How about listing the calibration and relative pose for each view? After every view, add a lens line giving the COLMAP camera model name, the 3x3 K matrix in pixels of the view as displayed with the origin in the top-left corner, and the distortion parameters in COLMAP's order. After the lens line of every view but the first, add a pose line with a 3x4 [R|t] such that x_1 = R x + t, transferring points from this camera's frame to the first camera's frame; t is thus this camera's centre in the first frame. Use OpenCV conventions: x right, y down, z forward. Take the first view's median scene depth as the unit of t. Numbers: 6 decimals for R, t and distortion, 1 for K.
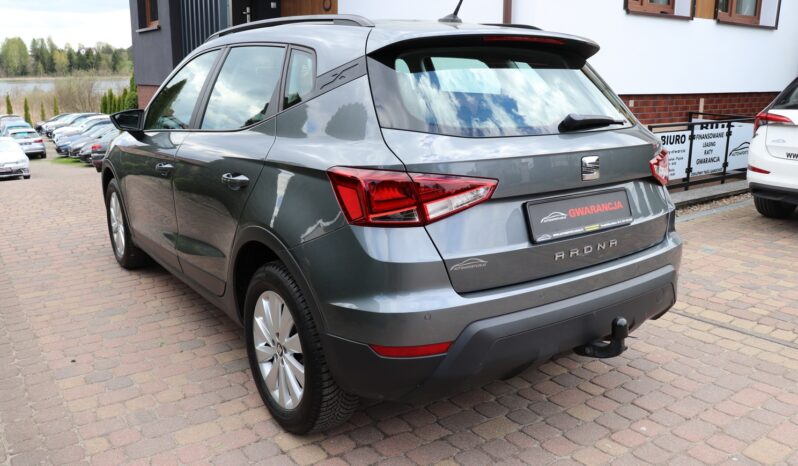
lens RADIAL K [[656.0, 0, 393.8], [0, 656.0, 224.0], [0, 0, 1]] dist [-0.186587, 0.162074]
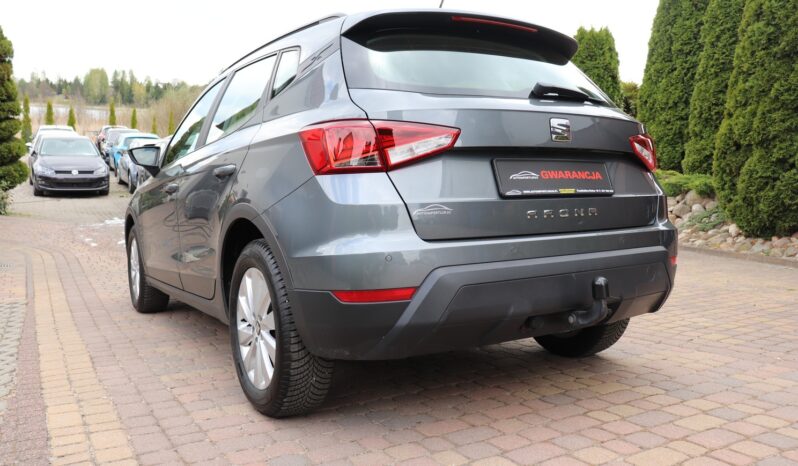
lens RADIAL K [[656.0, 0, 393.8], [0, 656.0, 224.0], [0, 0, 1]] dist [-0.186587, 0.162074]
pose [[0.997571, -0.016168, -0.067752, 0.115469], [0.004240, 0.984981, -0.172611, 0.237735], [0.069525, 0.171905, 0.982657, 0.018068]]
